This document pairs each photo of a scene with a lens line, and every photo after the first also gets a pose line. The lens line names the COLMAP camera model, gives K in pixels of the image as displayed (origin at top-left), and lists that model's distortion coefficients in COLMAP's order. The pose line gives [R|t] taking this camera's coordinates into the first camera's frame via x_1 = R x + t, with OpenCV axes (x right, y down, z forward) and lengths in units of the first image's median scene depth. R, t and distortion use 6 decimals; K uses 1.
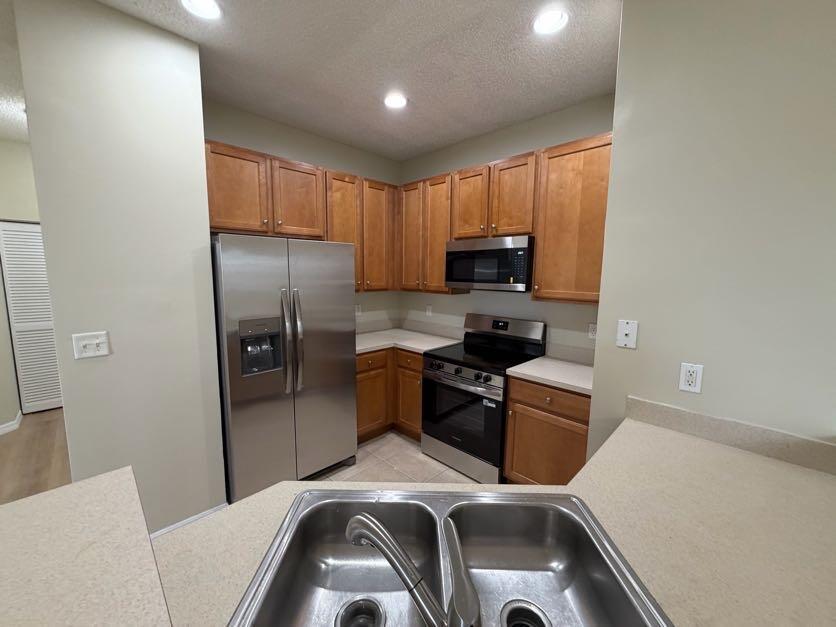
lens RADIAL K [[334.4, 0, 414.4], [0, 334.4, 313.1], [0, 0, 1]] dist [0.000172, -0.000131]
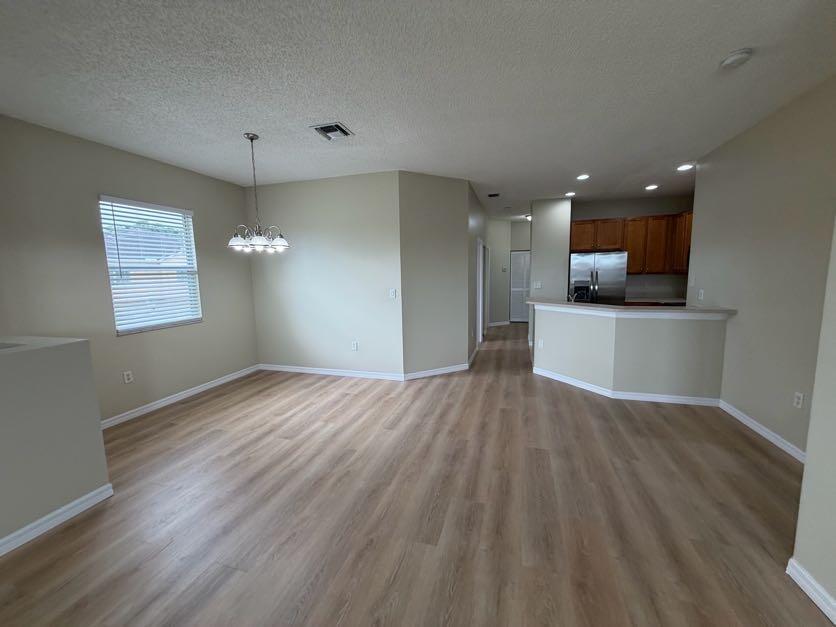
lens RADIAL K [[334.4, 0, 414.6], [0, 334.4, 313.5], [0, 0, 1]] dist [0.000172, -0.000131]
pose [[0.472829, 0.087196, -0.876829, 1.258499], [-0.084593, 0.994987, 0.053330, 0.232932], [0.877084, 0.048957, 0.477836, -1.464586]]
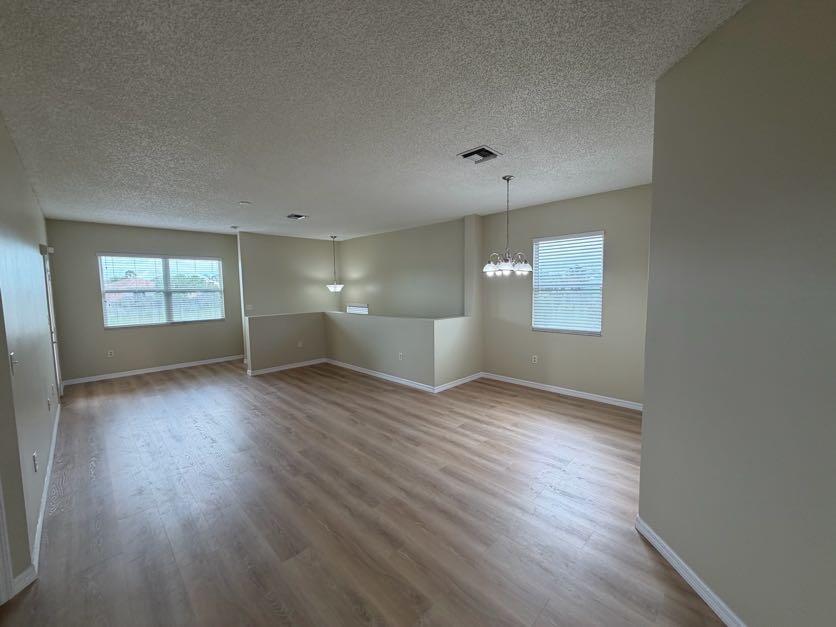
lens RADIAL K [[334.4, 0, 415.2], [0, 334.4, 314.2], [0, 0, 1]] dist [0.000172, -0.000131]
pose [[-0.999983, 0.002515, -0.005298, 0.183754], [0.001371, 0.978608, 0.205732, -0.034923], [0.005702, 0.205721, -0.978594, 0.194698]]
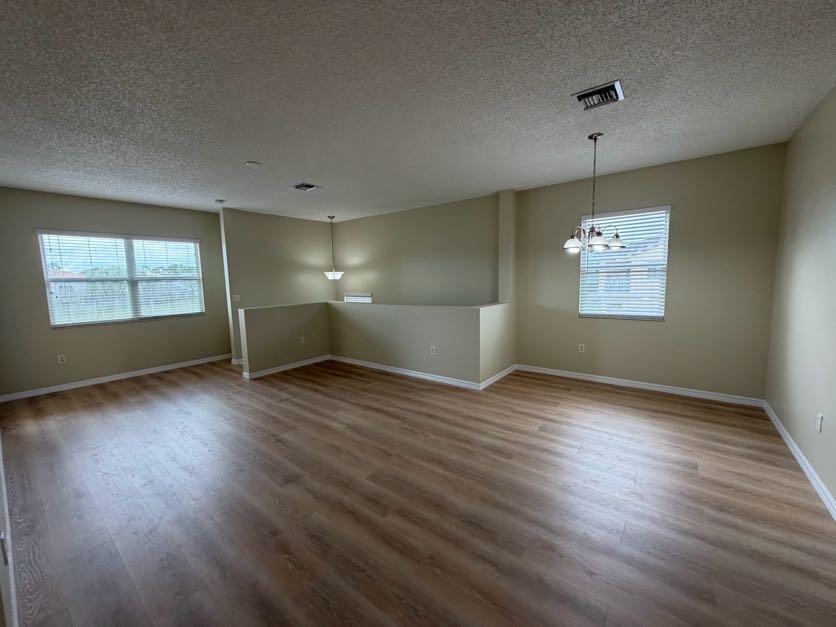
lens RADIAL K [[334.4, 0, 415.2], [0, 334.4, 314.2], [0, 0, 1]] dist [0.000172, -0.000131]
pose [[-0.992072, 0.024041, -0.123354, 0.622035], [-0.004904, 0.973380, 0.229146, 0.047549], [0.125579, 0.227935, -0.965544, -0.106571]]
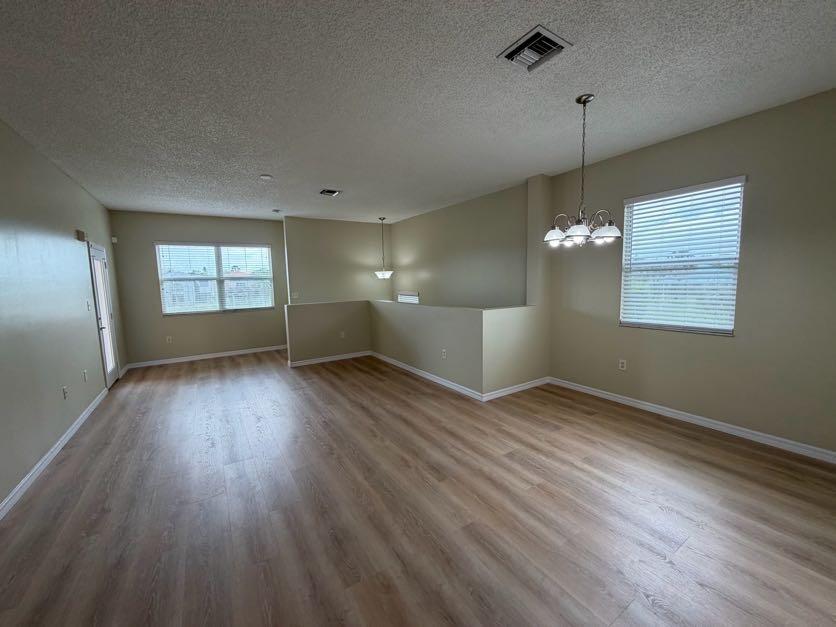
lens RADIAL K [[334.4, 0, 415.0], [0, 334.4, 314.2], [0, 0, 1]] dist [0.000172, -0.000131]
pose [[-0.977400, -0.010613, 0.211133, 0.035206], [0.038581, 0.973010, 0.227514, 0.060000], [-0.207849, 0.230517, -0.950611, -0.189543]]
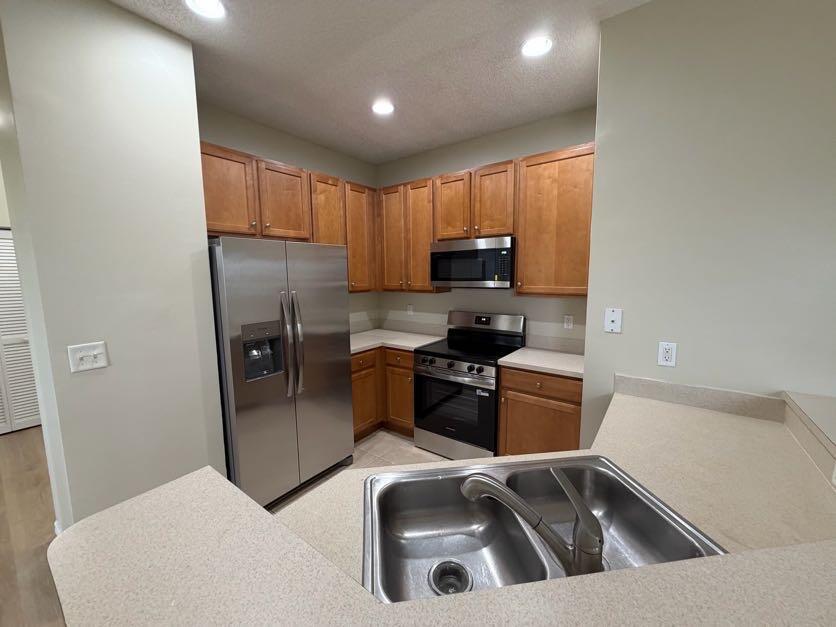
lens RADIAL K [[334.4, 0, 414.5], [0, 334.4, 313.1], [0, 0, 1]] dist [0.000172, -0.000131]
pose [[0.989499, -0.038240, 0.139392, -0.130671], [0.038842, 0.999244, -0.001602, 0.007117], [-0.139225, 0.006999, 0.990236, -0.034926]]
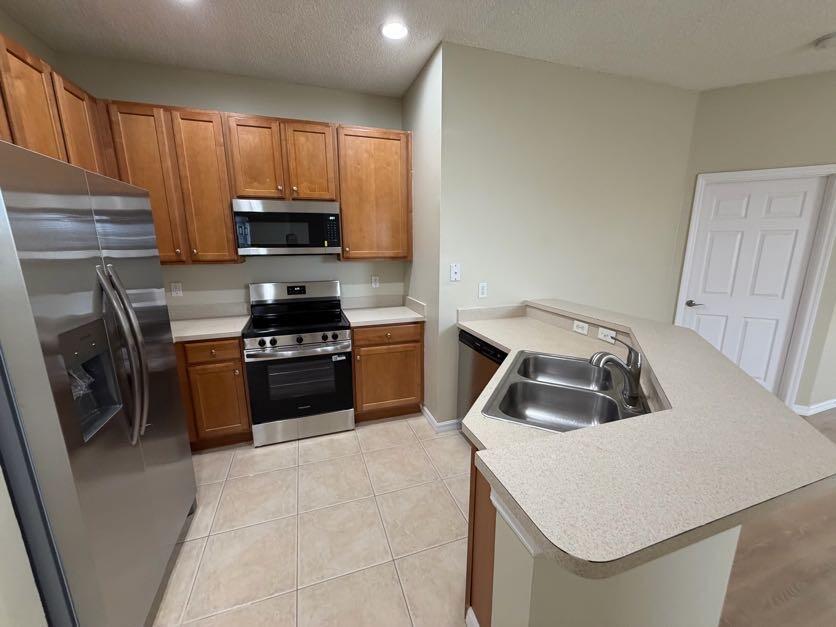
lens RADIAL K [[334.4, 0, 415.1], [0, 334.4, 312.6], [0, 0, 1]] dist [0.000172, -0.000131]
pose [[0.440854, -0.196783, 0.875742, -0.588730], [0.120302, 0.979823, 0.159609, -0.018616], [-0.889480, 0.034989, 0.455632, 0.271152]]
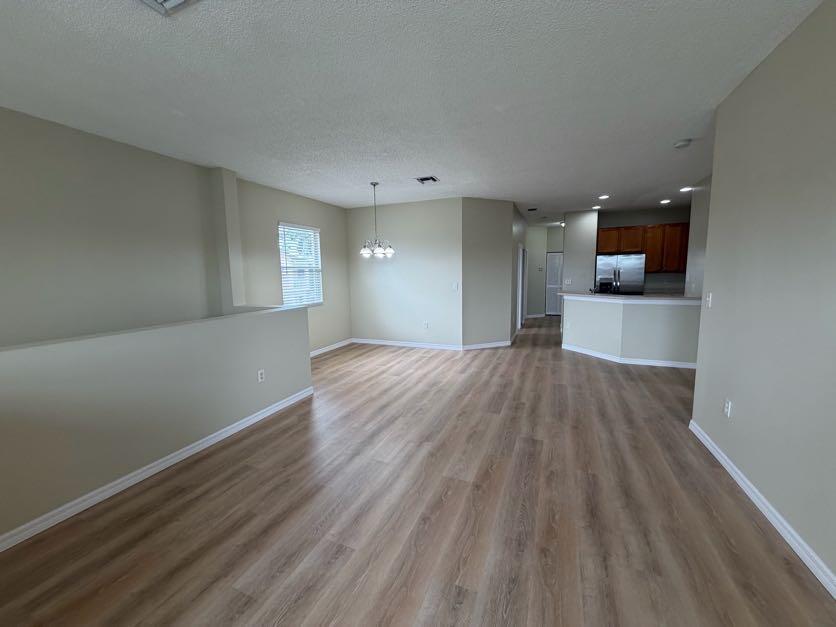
lens RADIAL K [[334.4, 0, 415.2], [0, 334.4, 313.8], [0, 0, 1]] dist [0.000172, -0.000131]
pose [[0.383079, 0.095644, -0.918751, 1.807075], [-0.092288, 0.993611, 0.064957, 0.305305], [0.919094, 0.059906, 0.389458, -1.954411]]
